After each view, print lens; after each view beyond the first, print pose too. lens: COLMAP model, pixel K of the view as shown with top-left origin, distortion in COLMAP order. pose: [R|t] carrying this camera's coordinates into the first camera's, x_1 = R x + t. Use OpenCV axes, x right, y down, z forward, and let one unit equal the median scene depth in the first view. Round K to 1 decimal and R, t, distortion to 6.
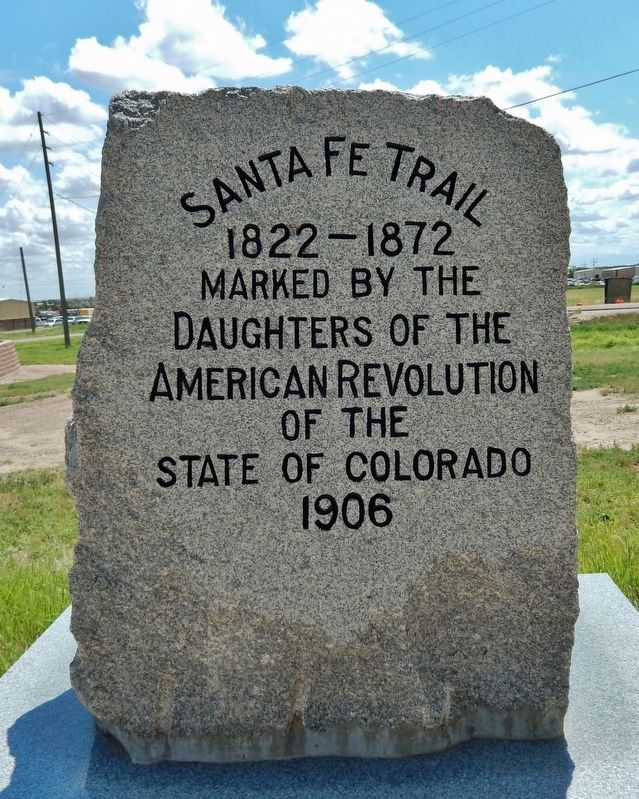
lens RADIAL K [[755.3, 0, 350.3], [0, 755.3, 421.1], [0, 0, 1]] dist [-0.001779, 0.000000]
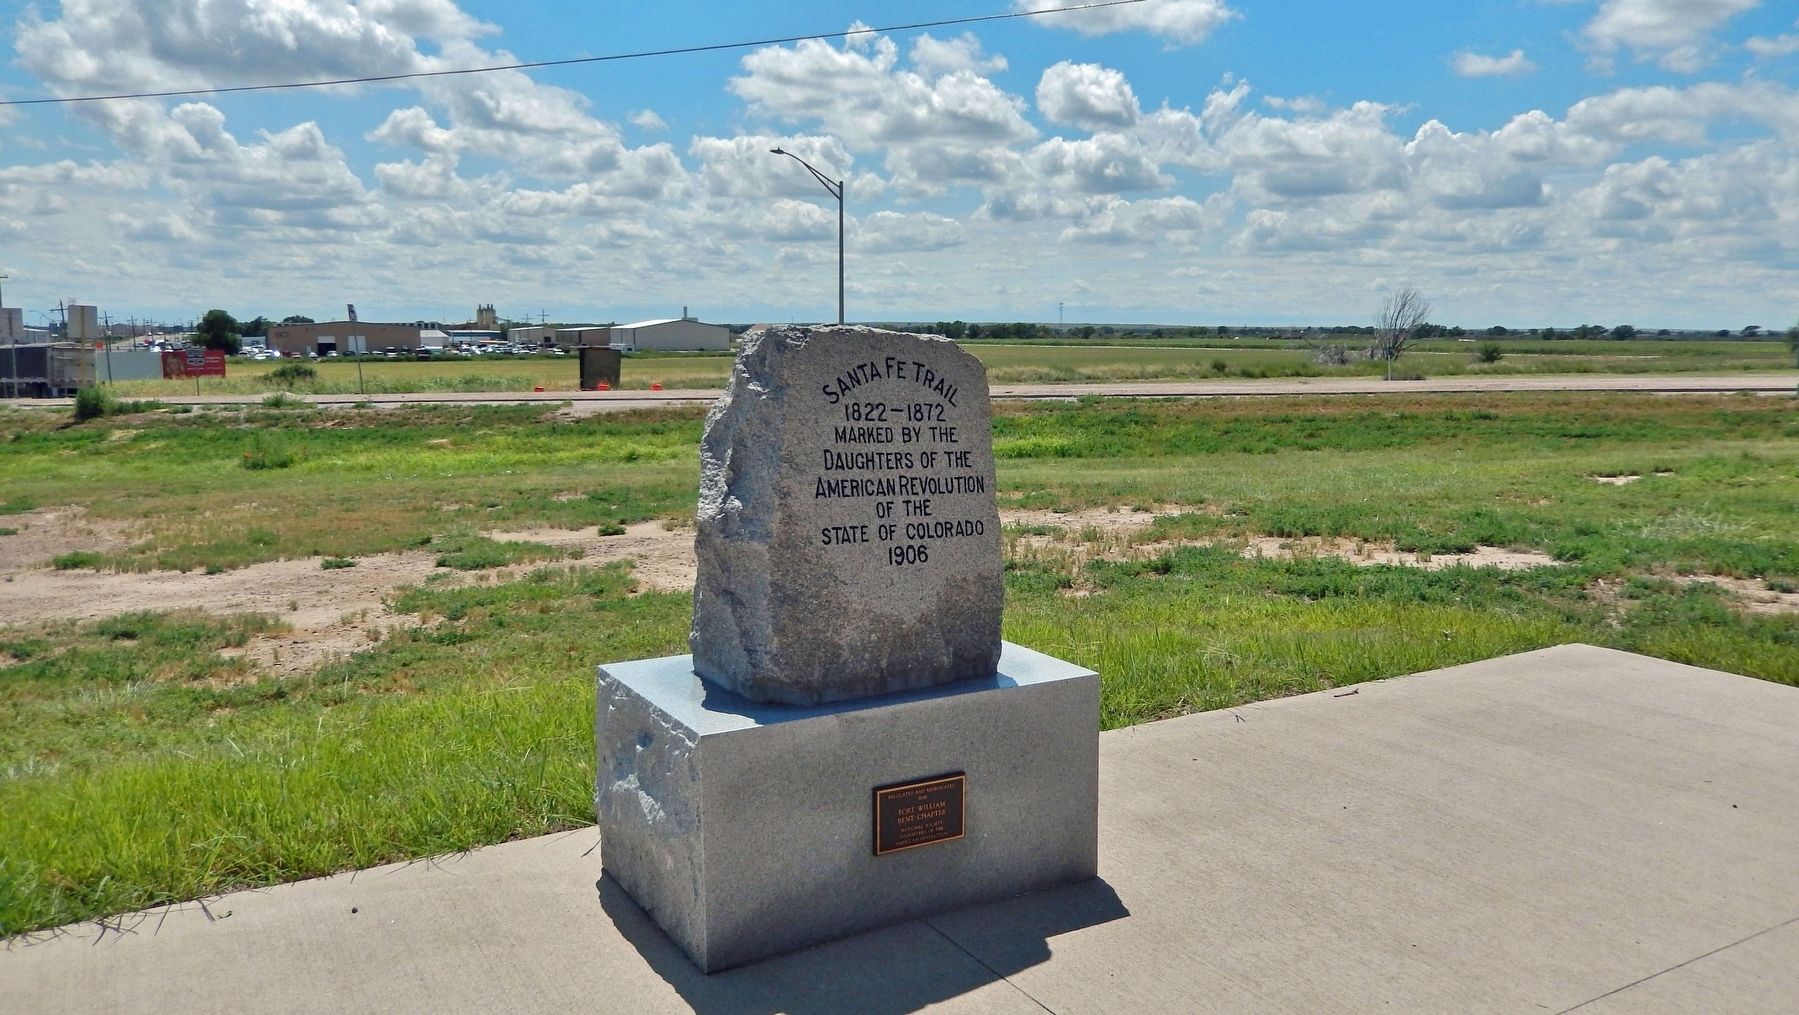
lens RADIAL K [[1317.7, 0, 896.6], [0, 1317.7, 510.5], [0, 0, 1]] dist [0.028029, 0.000697]
pose [[0.841374, -0.014741, 0.540253, -1.803118], [0.046406, 0.997907, -0.045043, 0.154607], [-0.538458, 0.062969, 0.840297, -1.761840]]
